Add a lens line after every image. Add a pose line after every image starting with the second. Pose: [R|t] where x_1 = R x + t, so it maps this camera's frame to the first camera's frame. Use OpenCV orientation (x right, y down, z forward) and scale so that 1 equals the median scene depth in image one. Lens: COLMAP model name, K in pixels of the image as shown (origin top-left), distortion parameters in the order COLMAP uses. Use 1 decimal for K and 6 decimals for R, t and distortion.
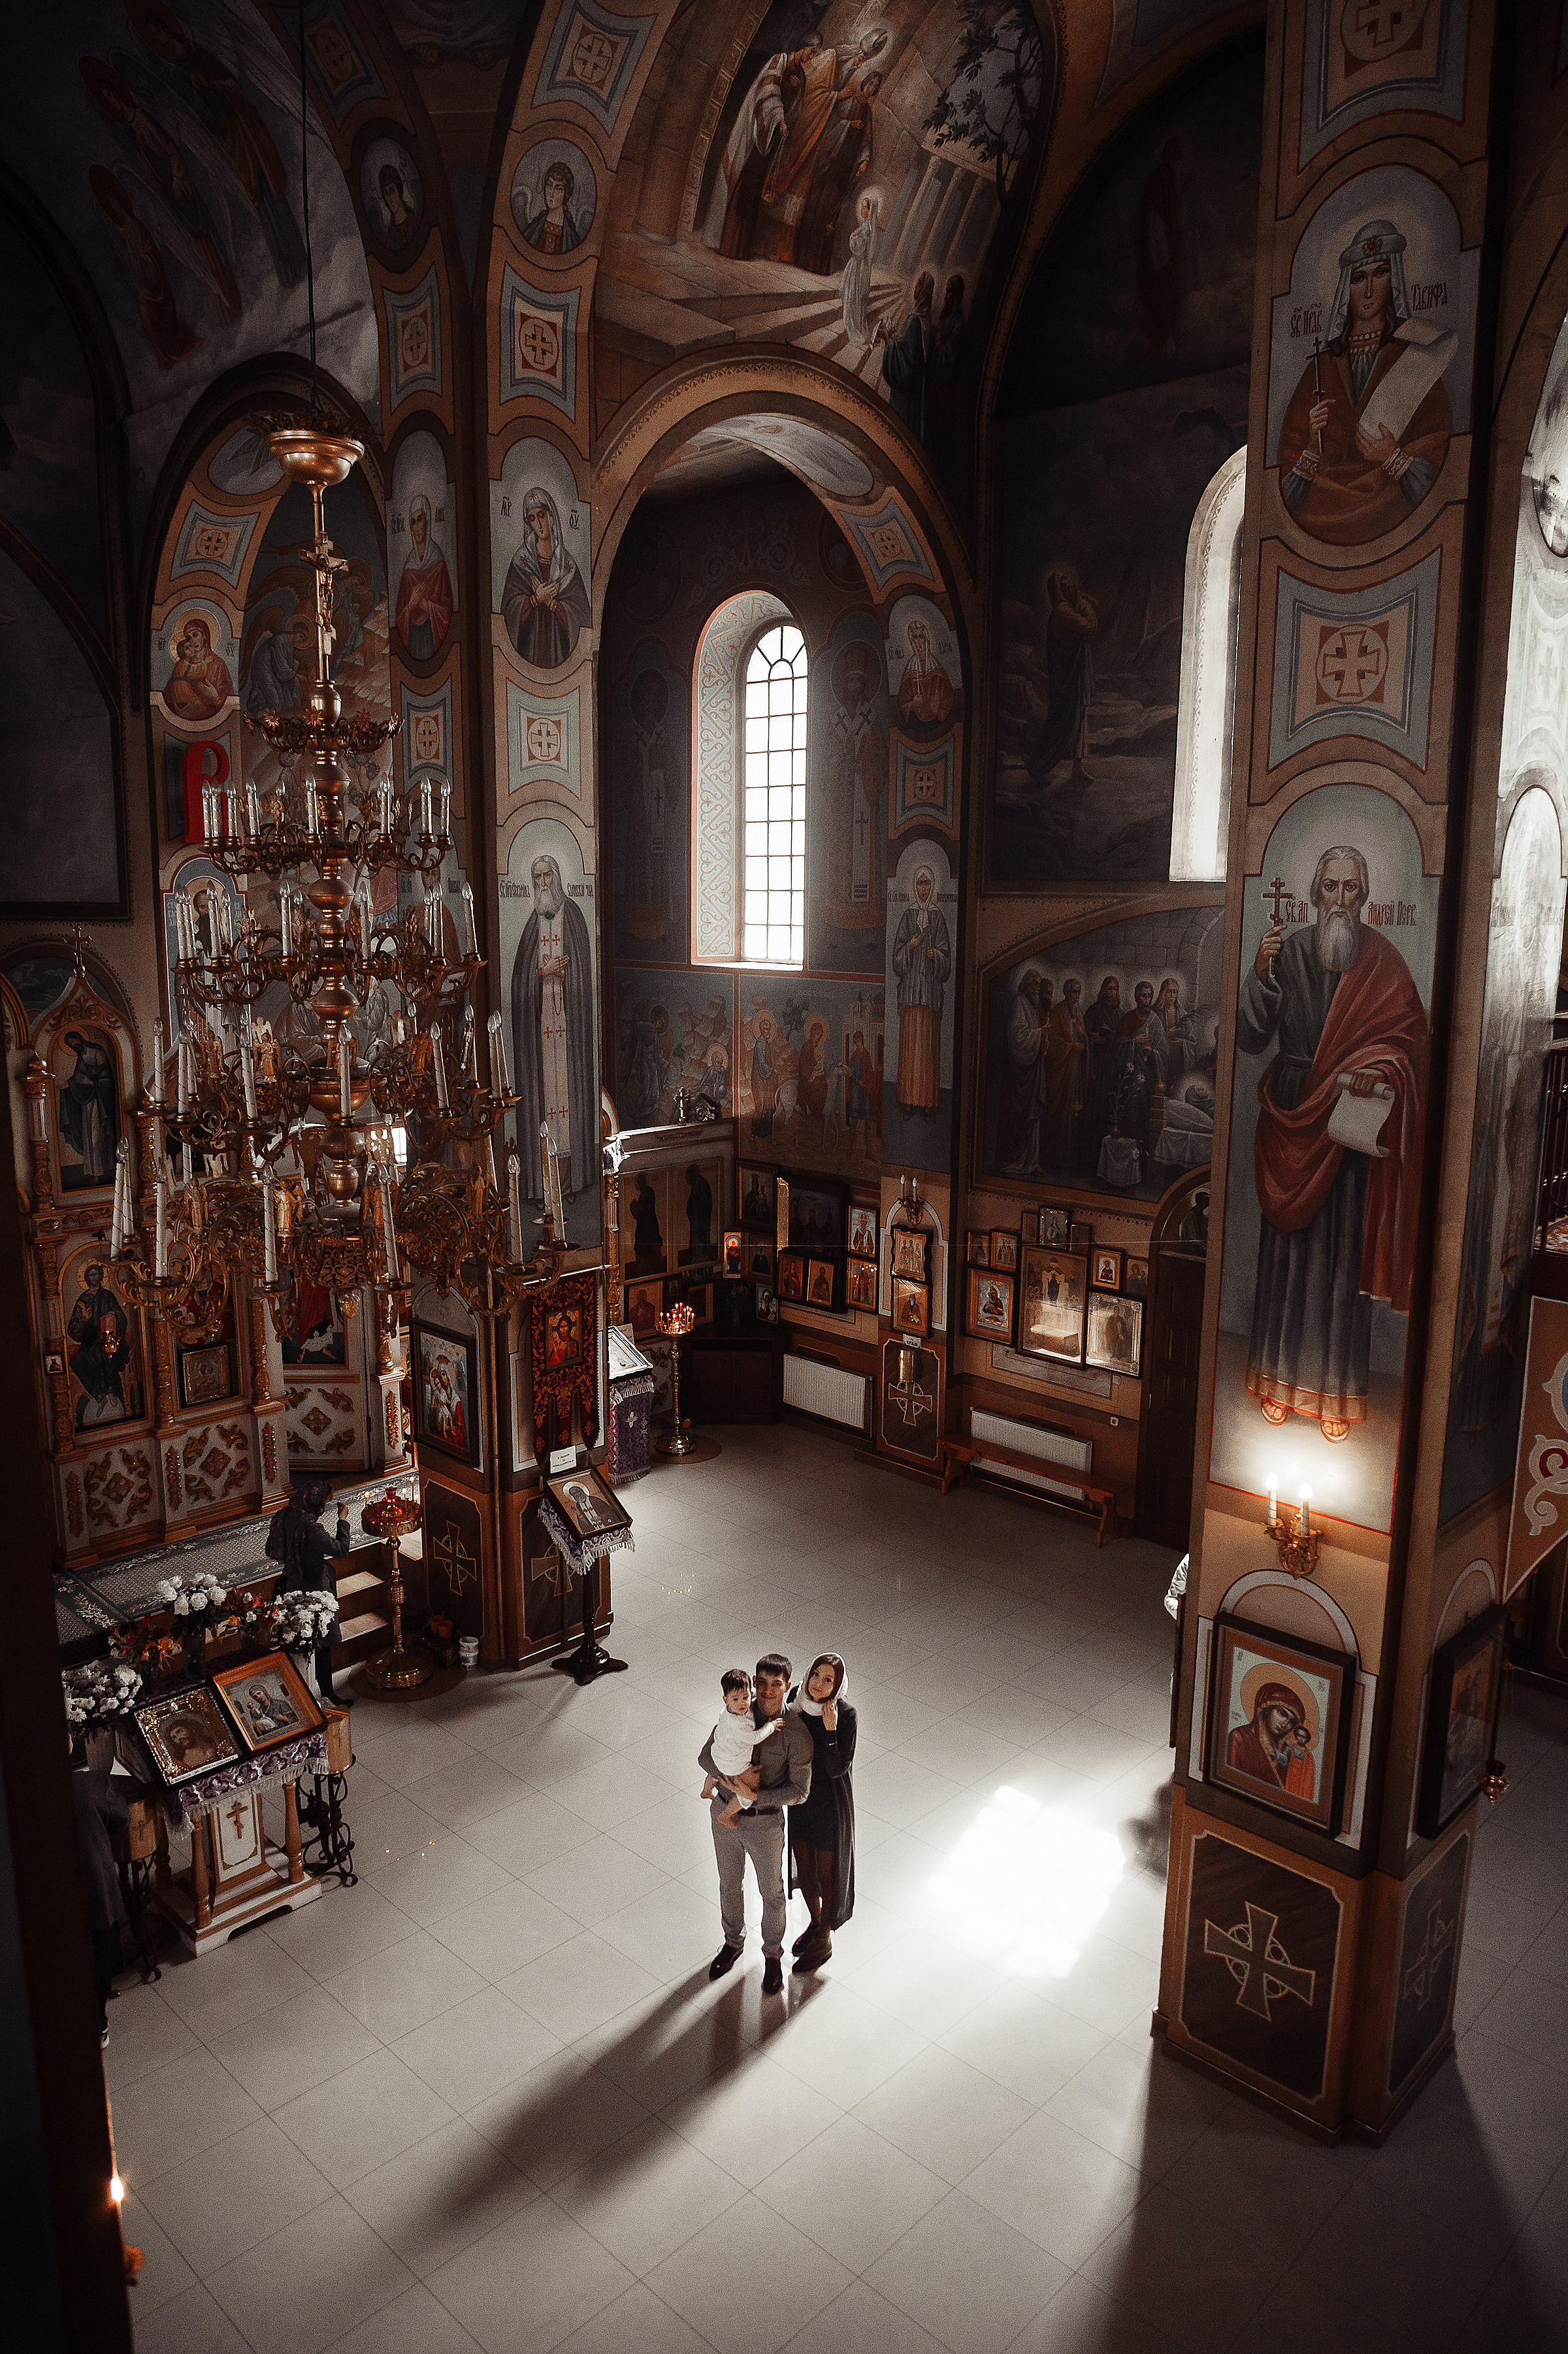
lens RADIAL K [[1557.1, 0, 798.5], [0, 1557.1, 1186.5], [0, 0, 1]] dist [-0.069242, 0.038332]
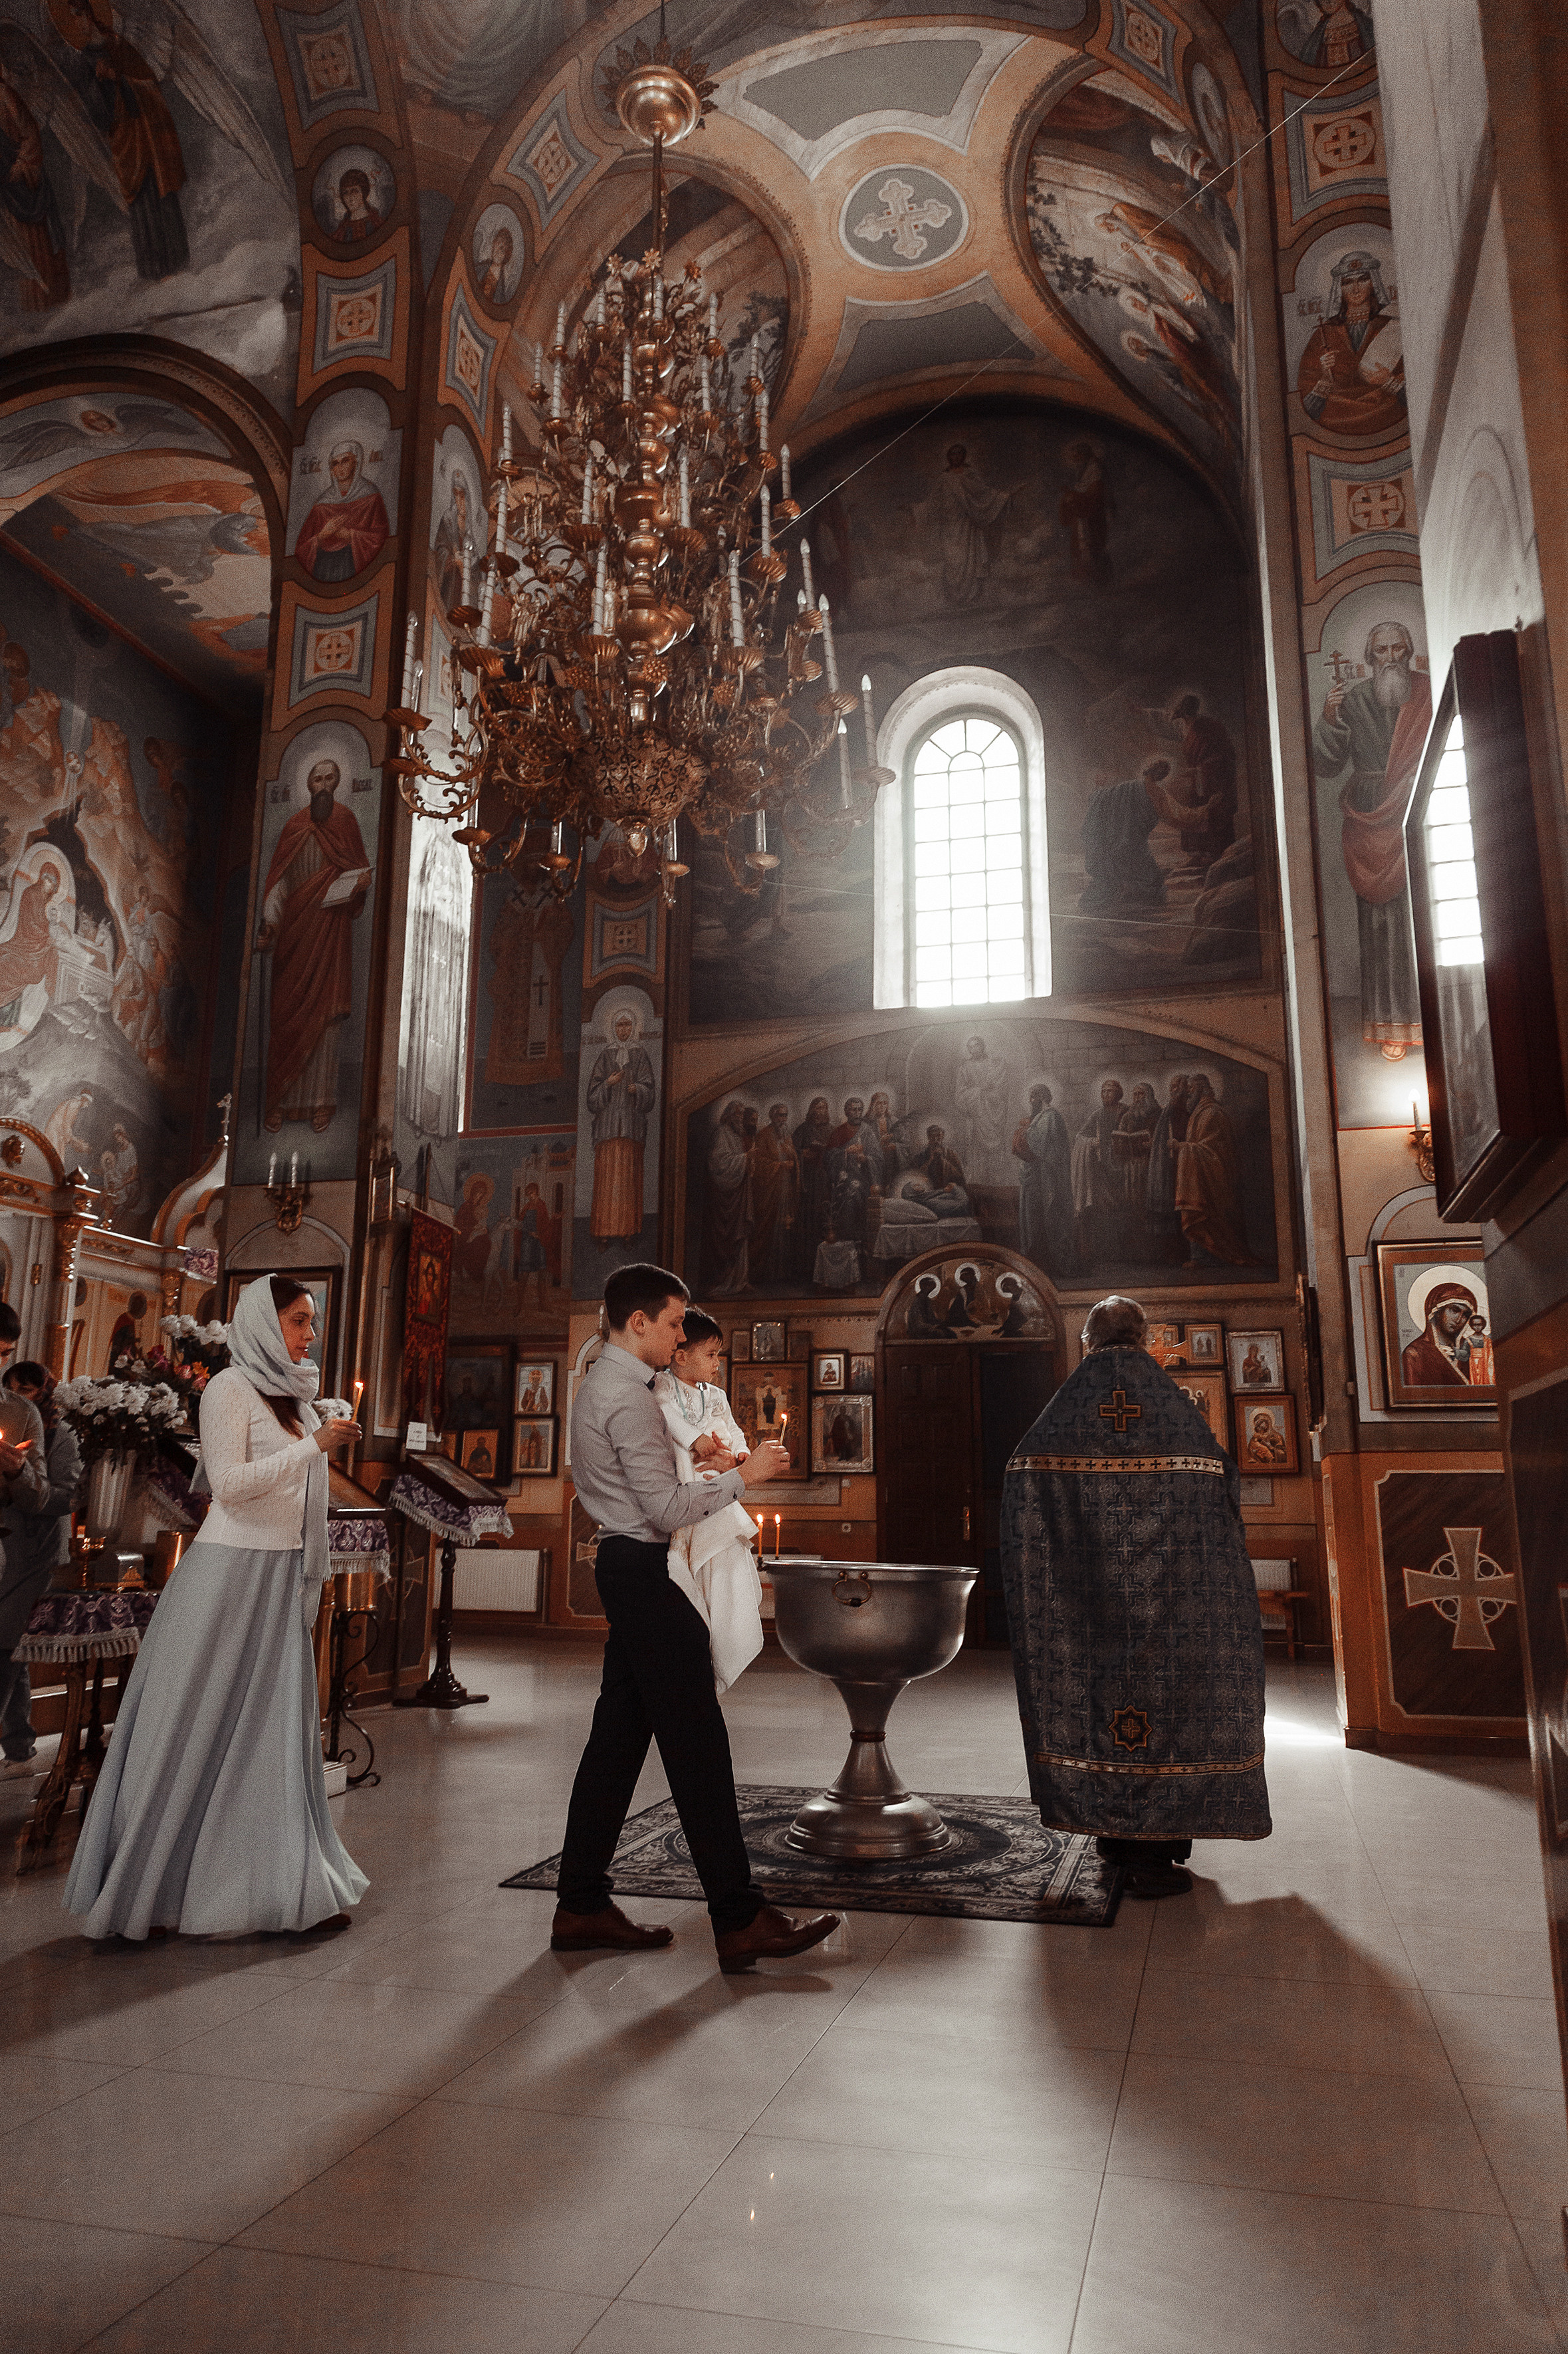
lens RADIAL K [[1559.4, 0, 791.7], [0, 1559.4, 1175.9], [0, 0, 1]] dist [0.015906, -0.000973]
pose [[0.879560, 0.096623, 0.465873, -0.396442], [0.090850, 0.927038, -0.363794, 0.386452], [-0.467033, 0.362303, 0.806608, 0.176501]]
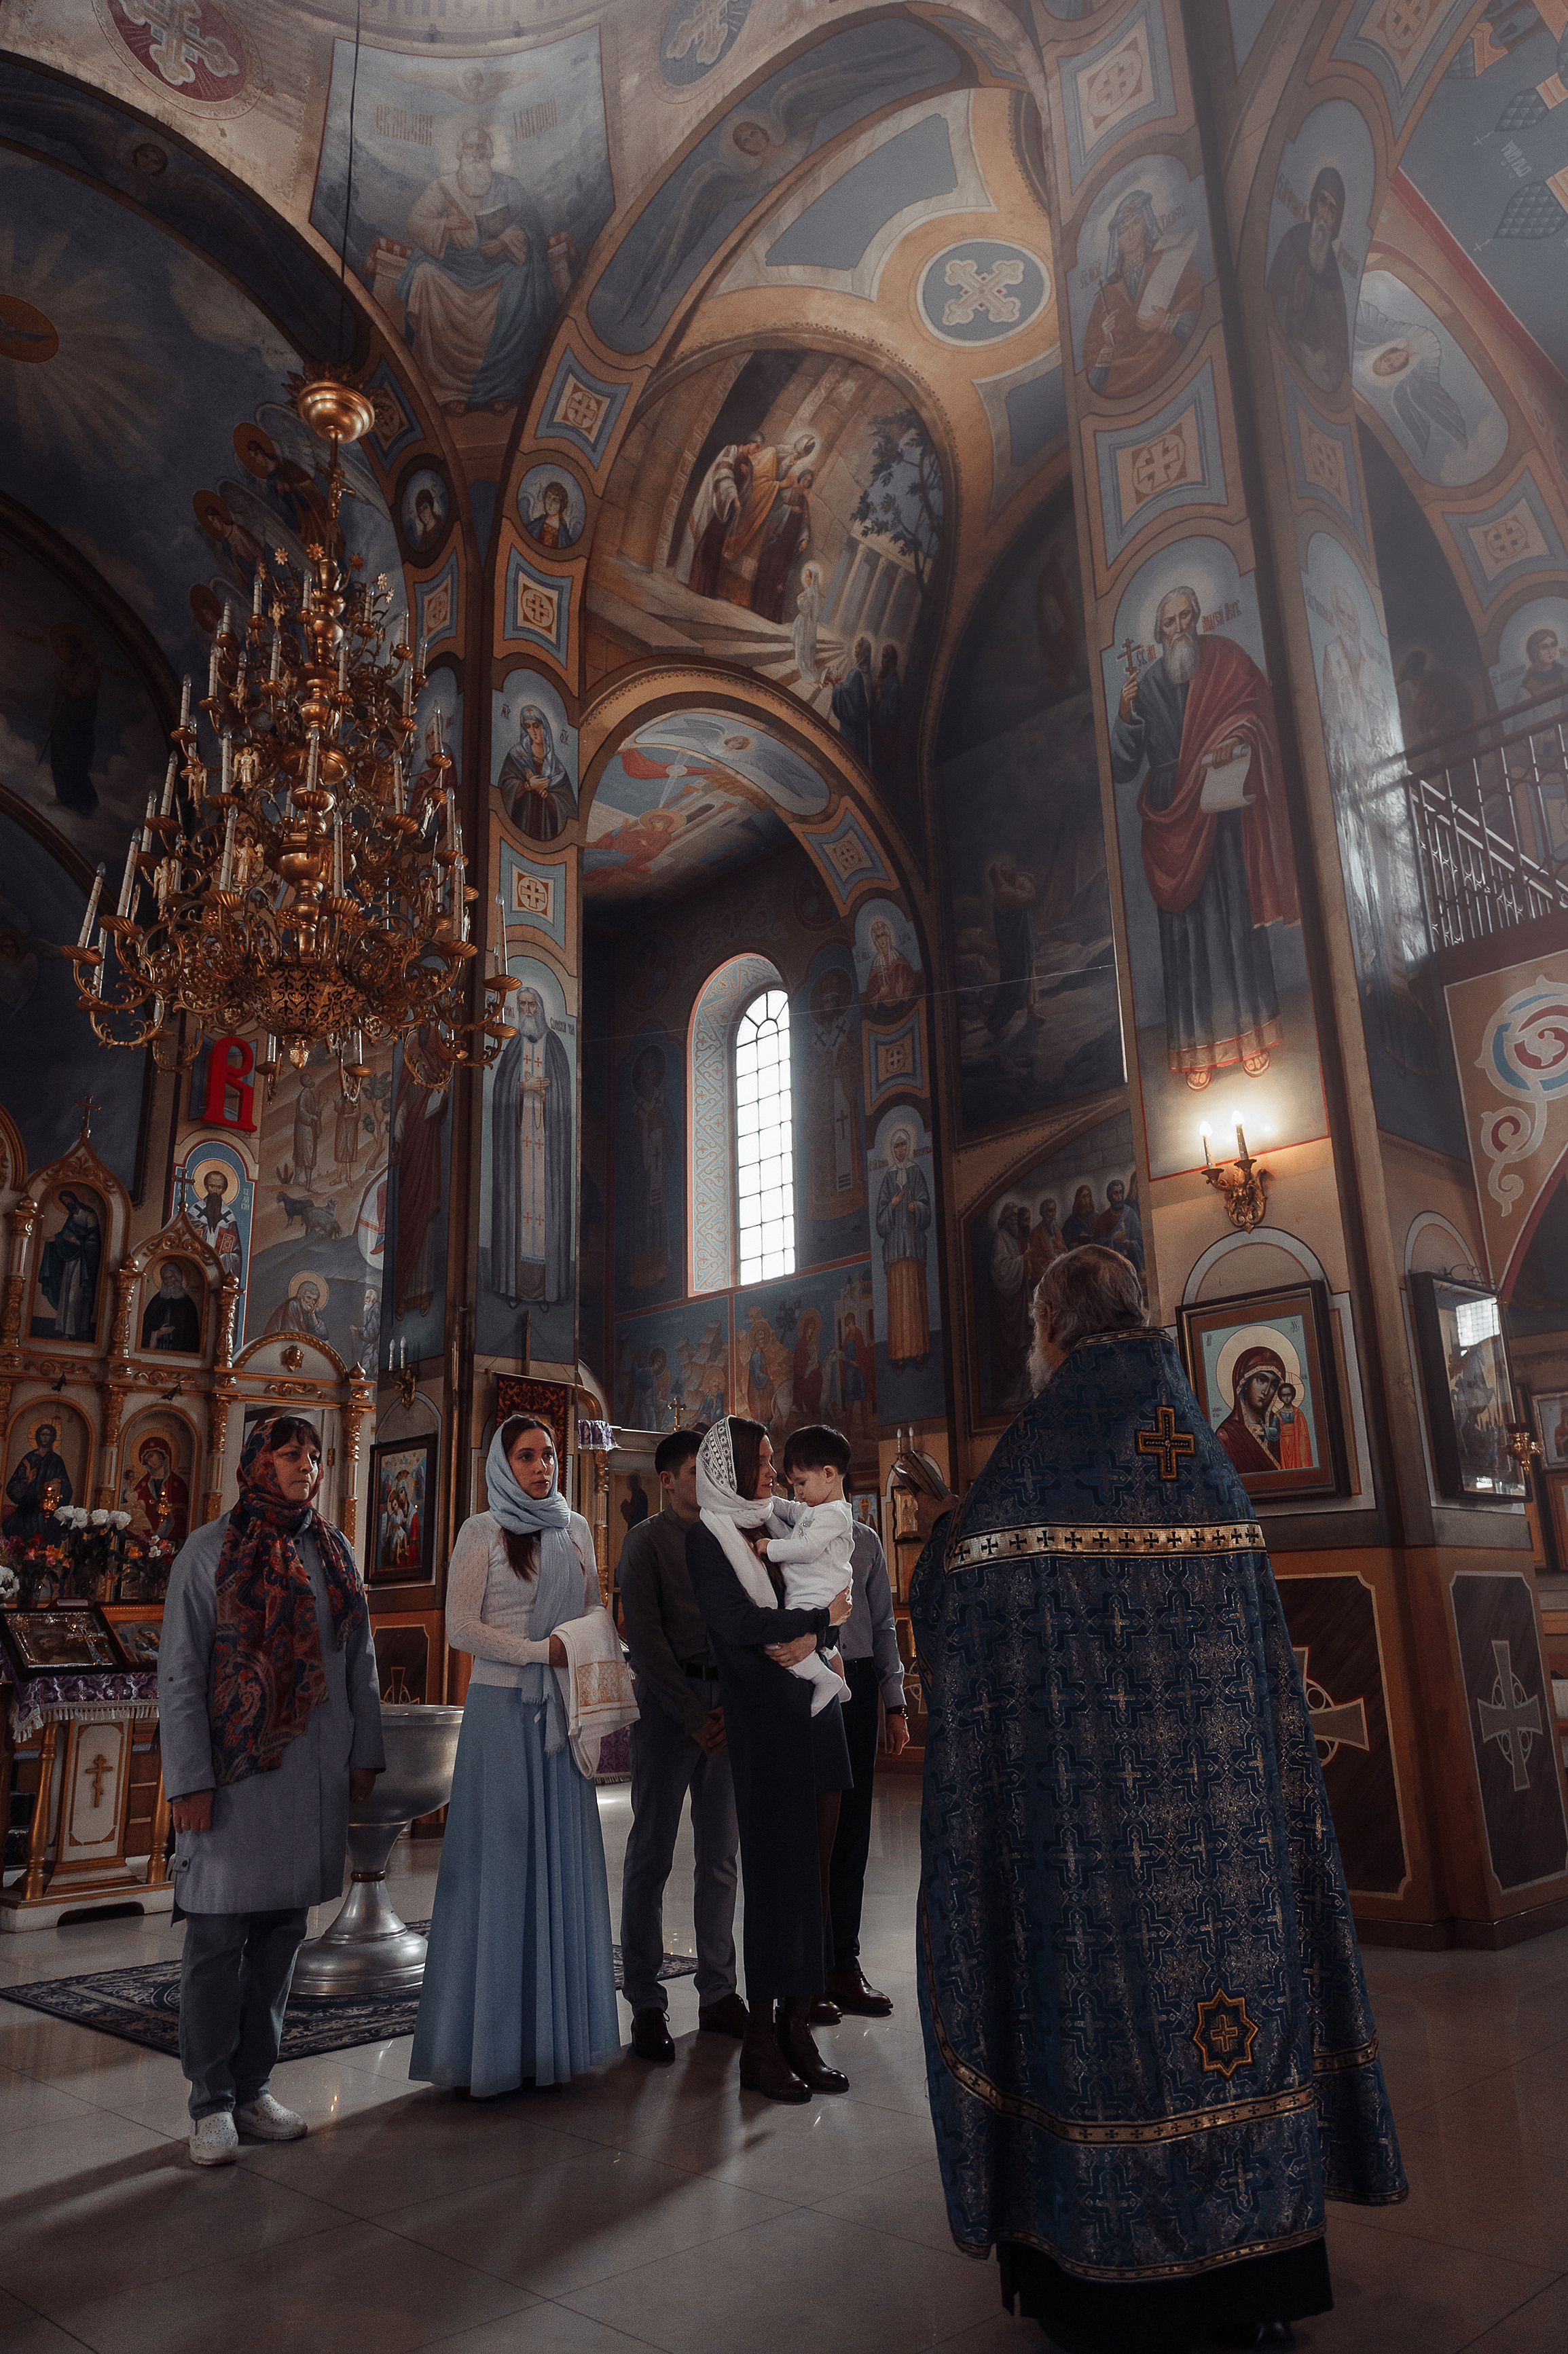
lens RADIAL K [[1593.9, 0, 789.6], [0, 1593.9, 1181.6], [0, 0, 1]] dist [0.018461, 0.001325]
pose [[0.998768, -0.044061, -0.022815, 0.038790], [0.029095, 0.892540, -0.450028, 0.409811], [0.040192, 0.448810, 0.892723, 0.057391]]
